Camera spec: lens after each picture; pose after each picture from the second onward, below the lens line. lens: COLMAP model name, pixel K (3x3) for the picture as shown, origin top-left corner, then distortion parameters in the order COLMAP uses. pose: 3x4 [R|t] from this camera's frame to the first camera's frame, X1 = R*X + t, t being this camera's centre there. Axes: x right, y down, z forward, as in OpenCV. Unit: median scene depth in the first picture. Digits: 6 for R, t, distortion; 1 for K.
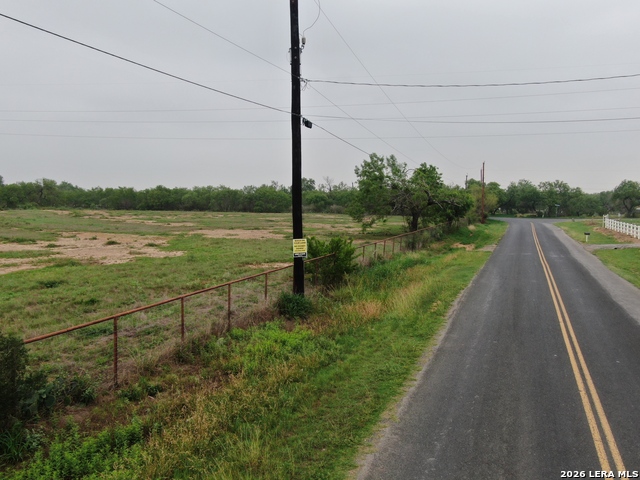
lens RADIAL K [[584.2, 0, 317.5], [0, 584.2, 240.6], [0, 0, 1]] dist [-0.001651, 0.000000]
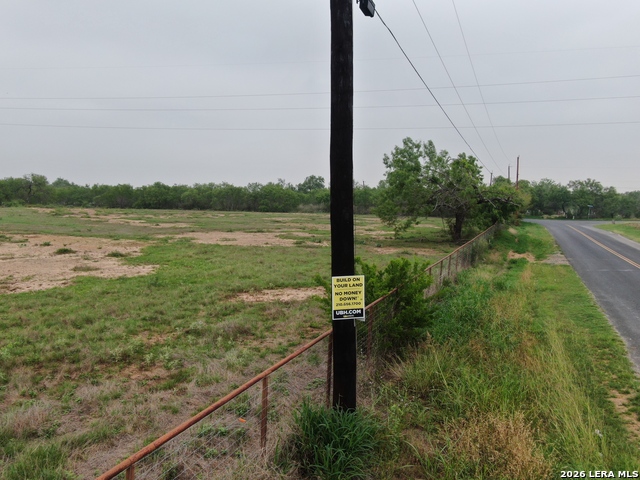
lens RADIAL K [[576.8, 0, 317.6], [0, 576.8, 241.1], [0, 0, 1]] dist [-0.001508, -0.002892]
pose [[0.999933, 0.006565, -0.009498, -0.017347], [-0.006548, 0.999977, 0.001791, -0.010035], [0.009509, -0.001729, 0.999953, 0.212660]]
